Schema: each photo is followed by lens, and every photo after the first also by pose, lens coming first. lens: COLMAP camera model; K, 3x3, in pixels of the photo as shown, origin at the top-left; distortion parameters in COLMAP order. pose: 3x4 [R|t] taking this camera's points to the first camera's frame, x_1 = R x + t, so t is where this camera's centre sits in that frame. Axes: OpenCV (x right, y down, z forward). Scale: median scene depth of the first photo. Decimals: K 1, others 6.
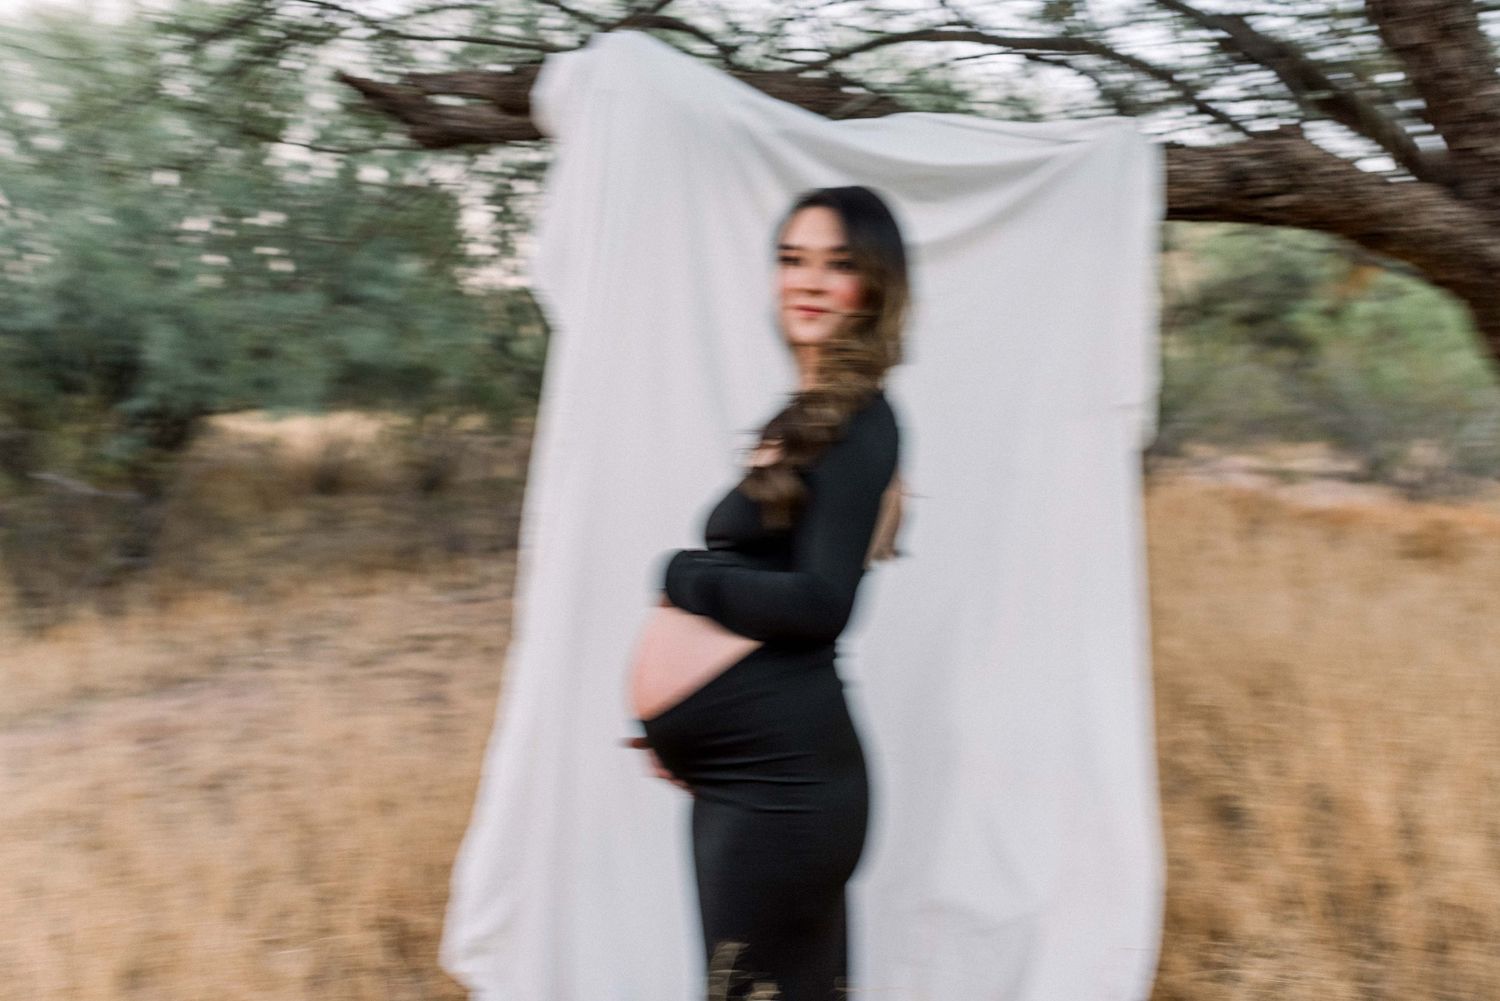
lens RADIAL K [[1392.5, 0, 750.0], [0, 1392.5, 500.5], [0, 0, 1]] dist [0.002313, -0.002985]
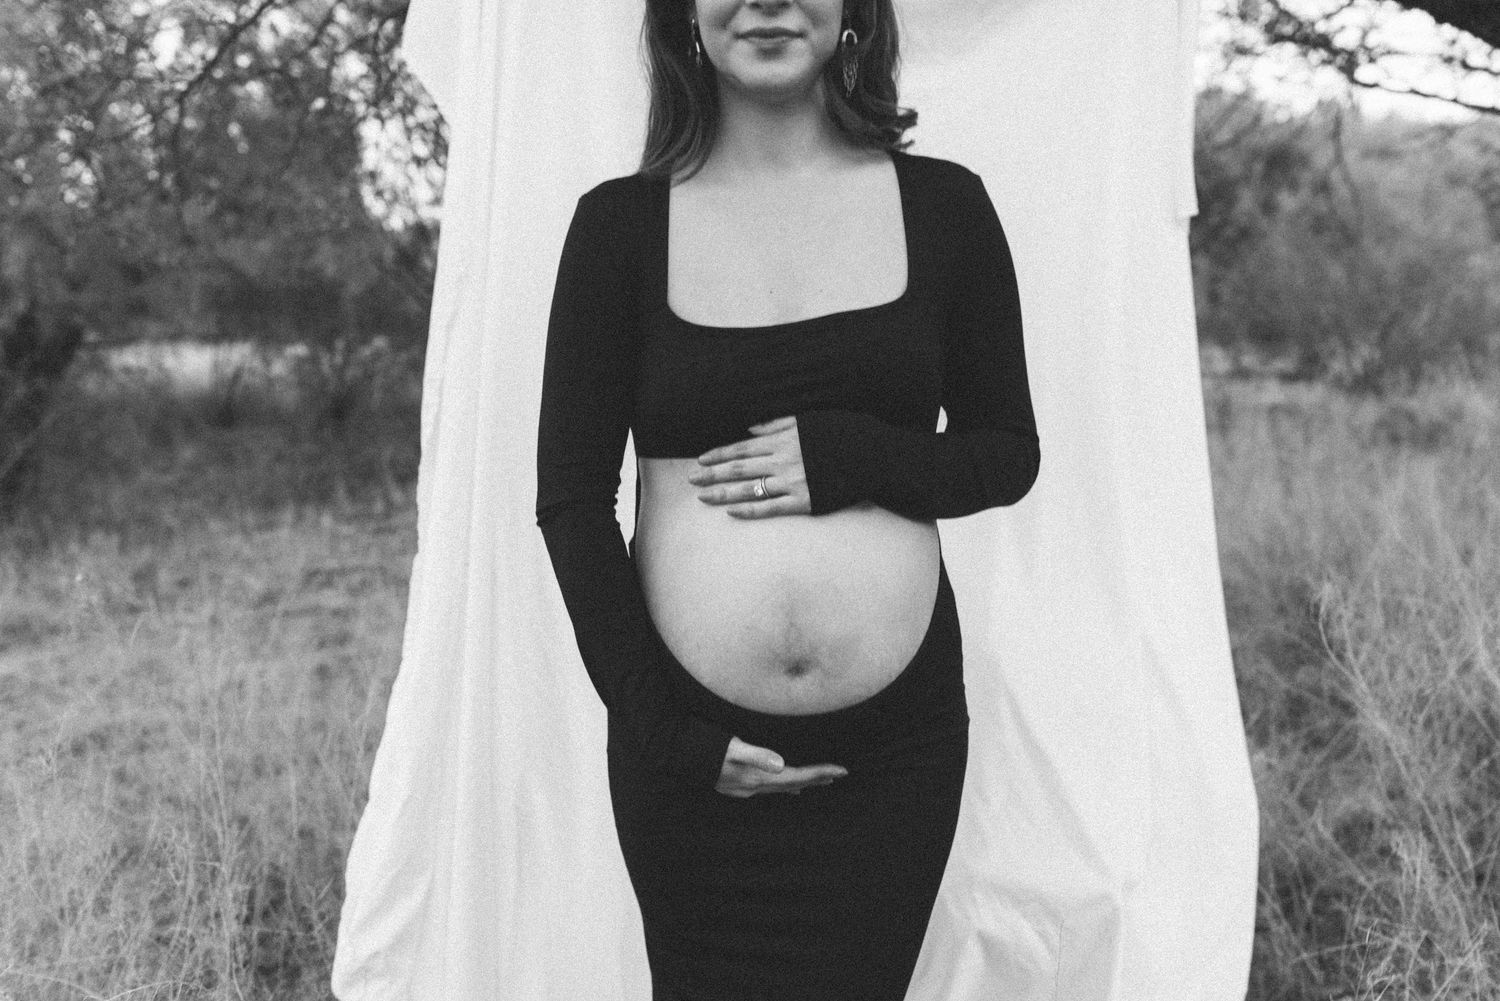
lens RADIAL K [[1392.5, 0, 750.0], [0, 1392.5, 500.5], [0, 0, 1]] dist [0.002313, -0.002985]
pose [[0.997796, -0.039838, 0.053061, -0.009754], [0.037005, 0.997890, 0.053354, 0.016977], [-0.055074, -0.051273, 0.997165, 0.105869]]
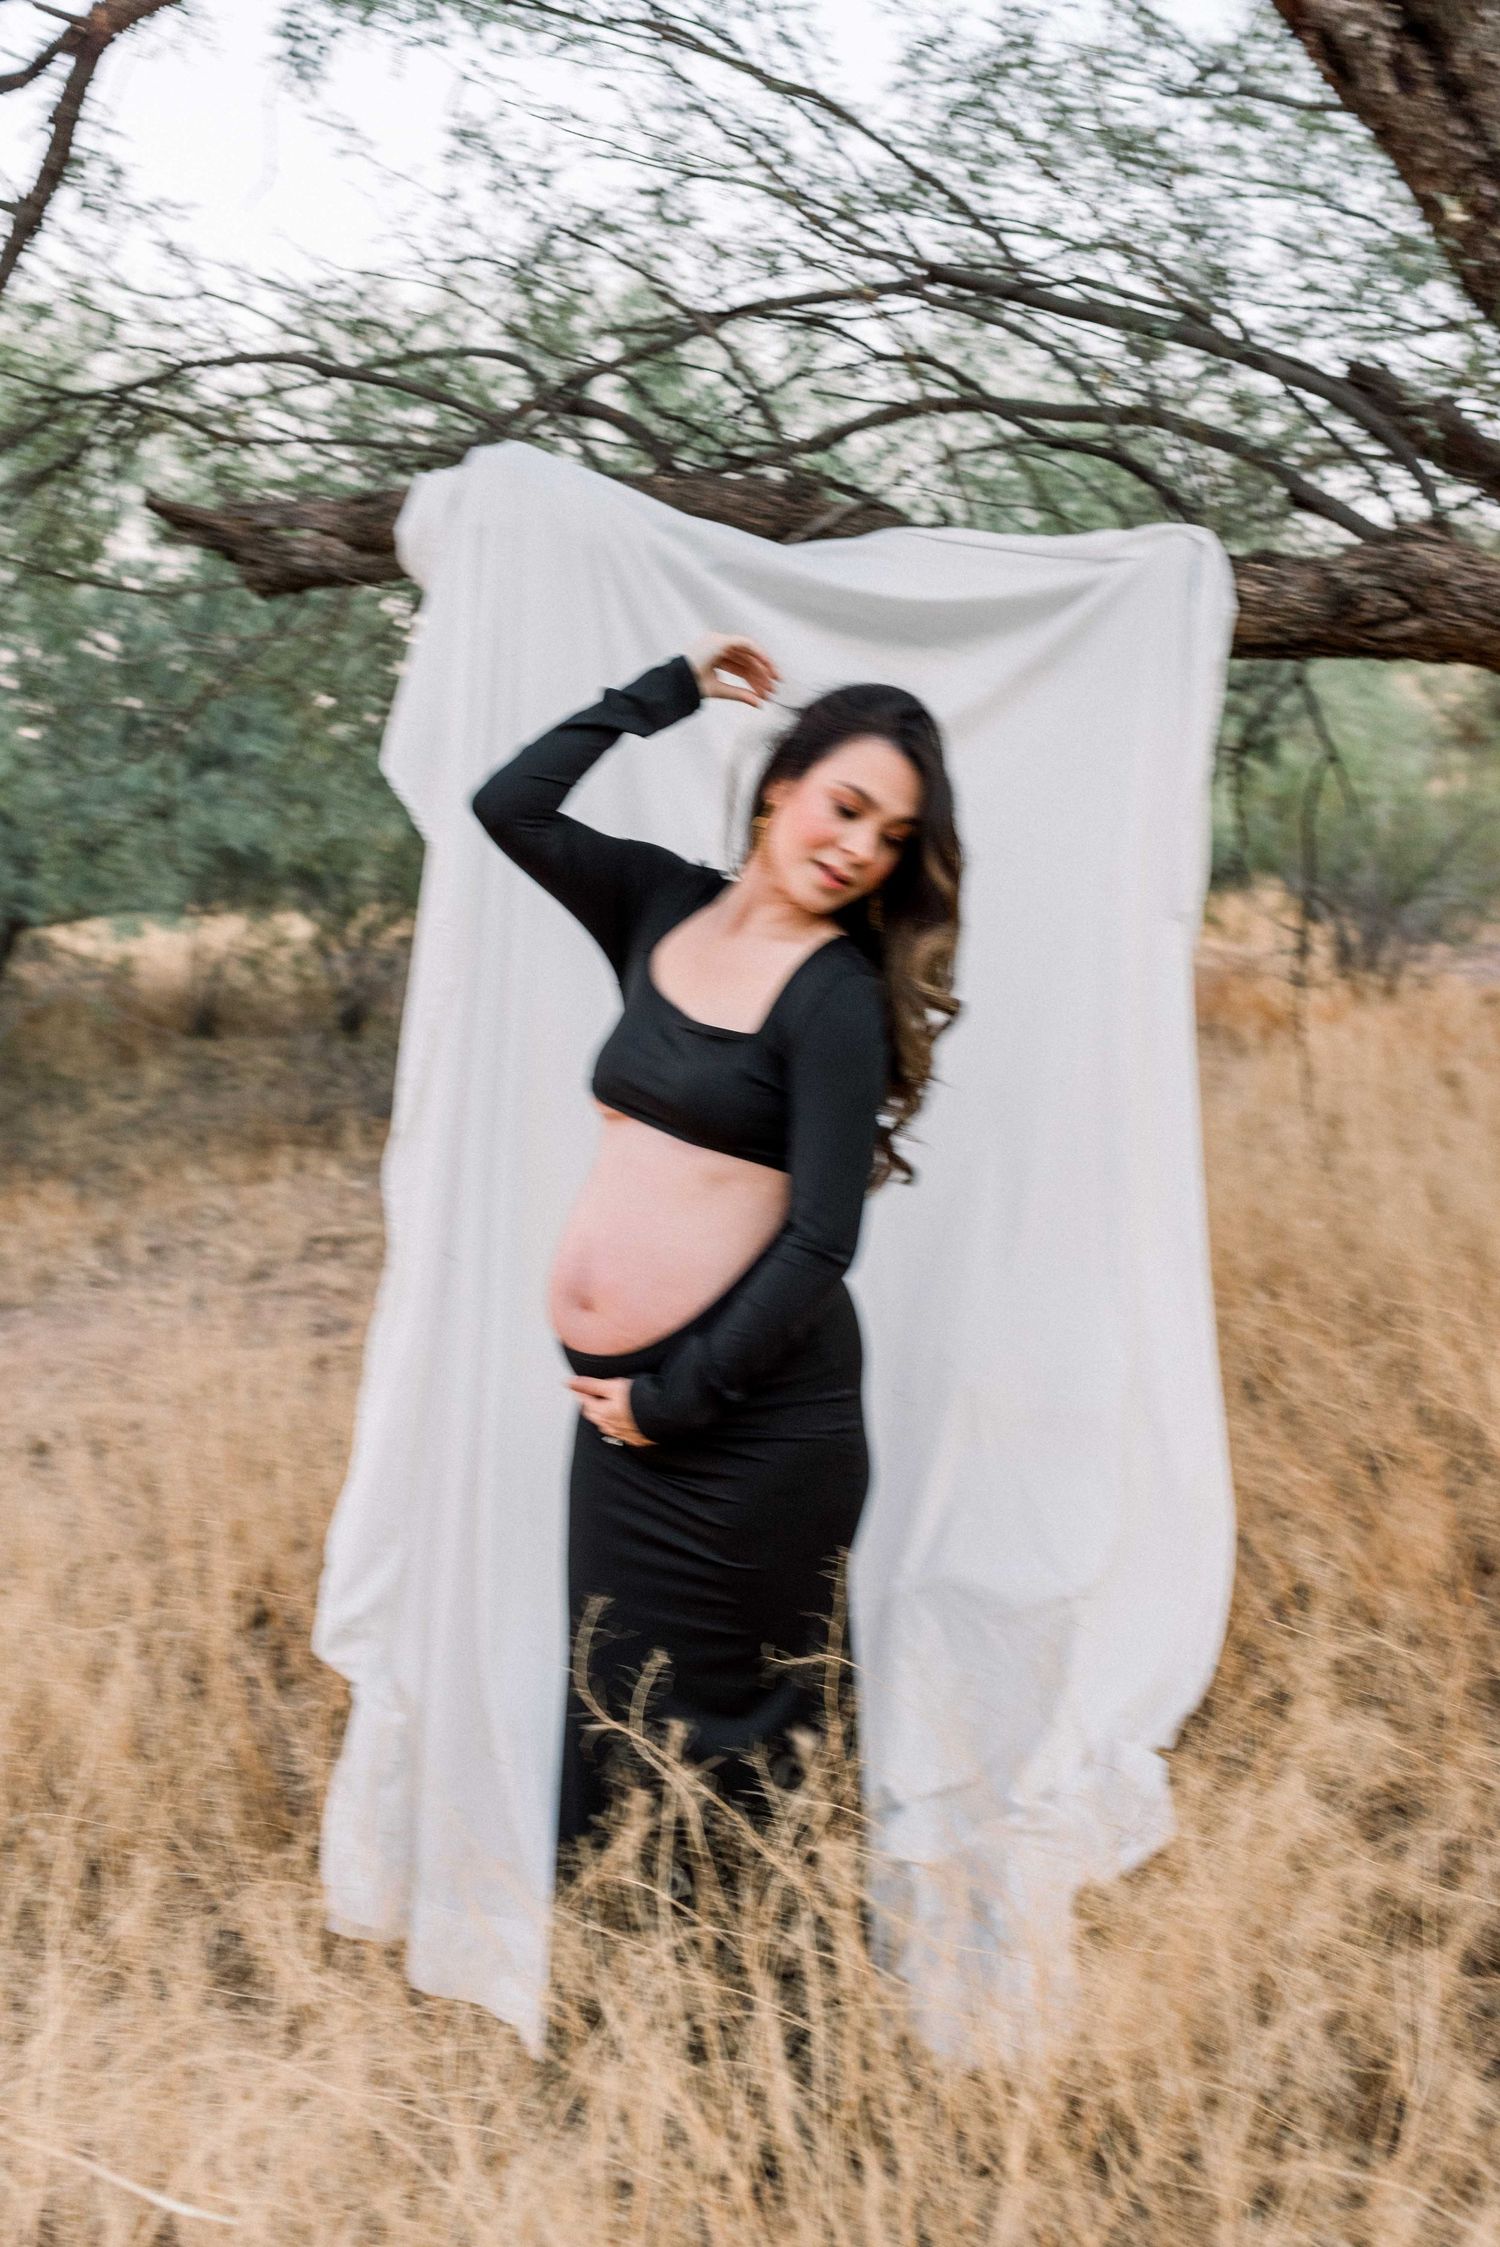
lens RADIAL K [[2085.9, 0, 750.0], [0, 2085.9, 1123.5], [0, 0, 1]] dist [0.002313, -0.002985]
pose [[0.998417, -0.028774, -0.048329, 0.039715], [0.031137, 0.998319, 0.048877, -0.008548], [0.046841, -0.050305, 0.997635, -0.068180]]
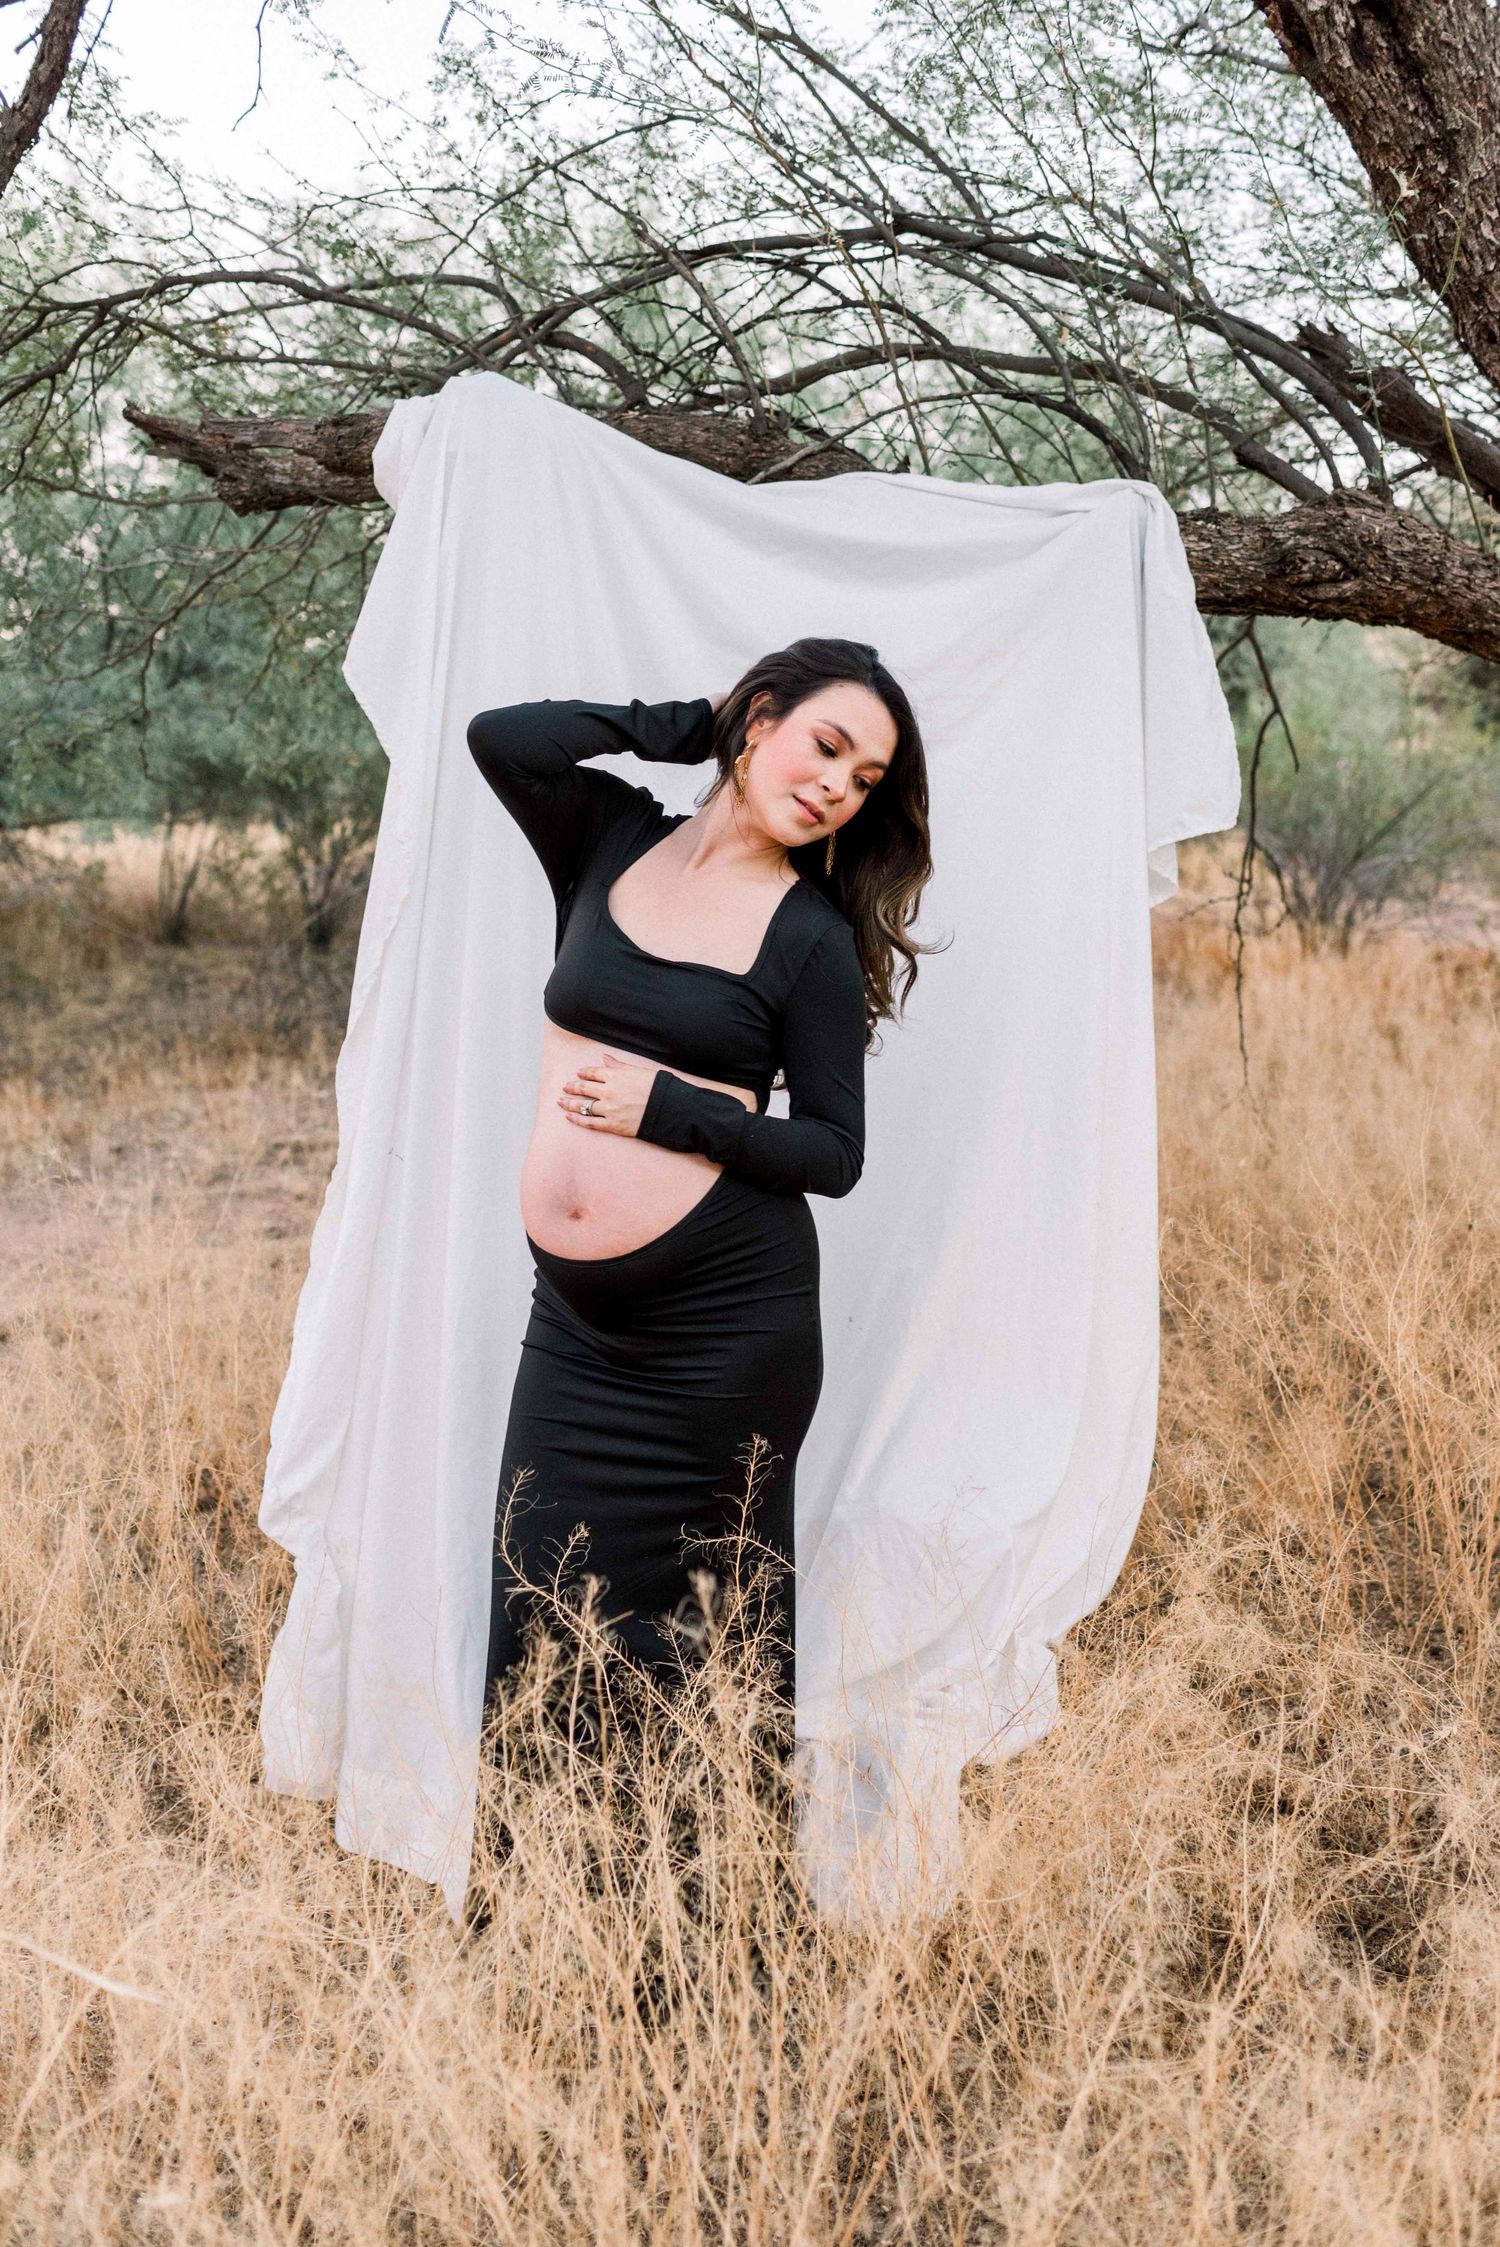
lens RADIAL K [[2061.1, 0, 750.0], [0, 2061.1, 1123.5], [0, 0, 1]] dist [0.005324, -0.004084]
pose [[0.999466, 0.009704, -0.031209, 0.046710], [-0.007089, 0.996539, 0.082827, -0.006374], [0.031905, -0.082562, 0.996075, -0.085786]]
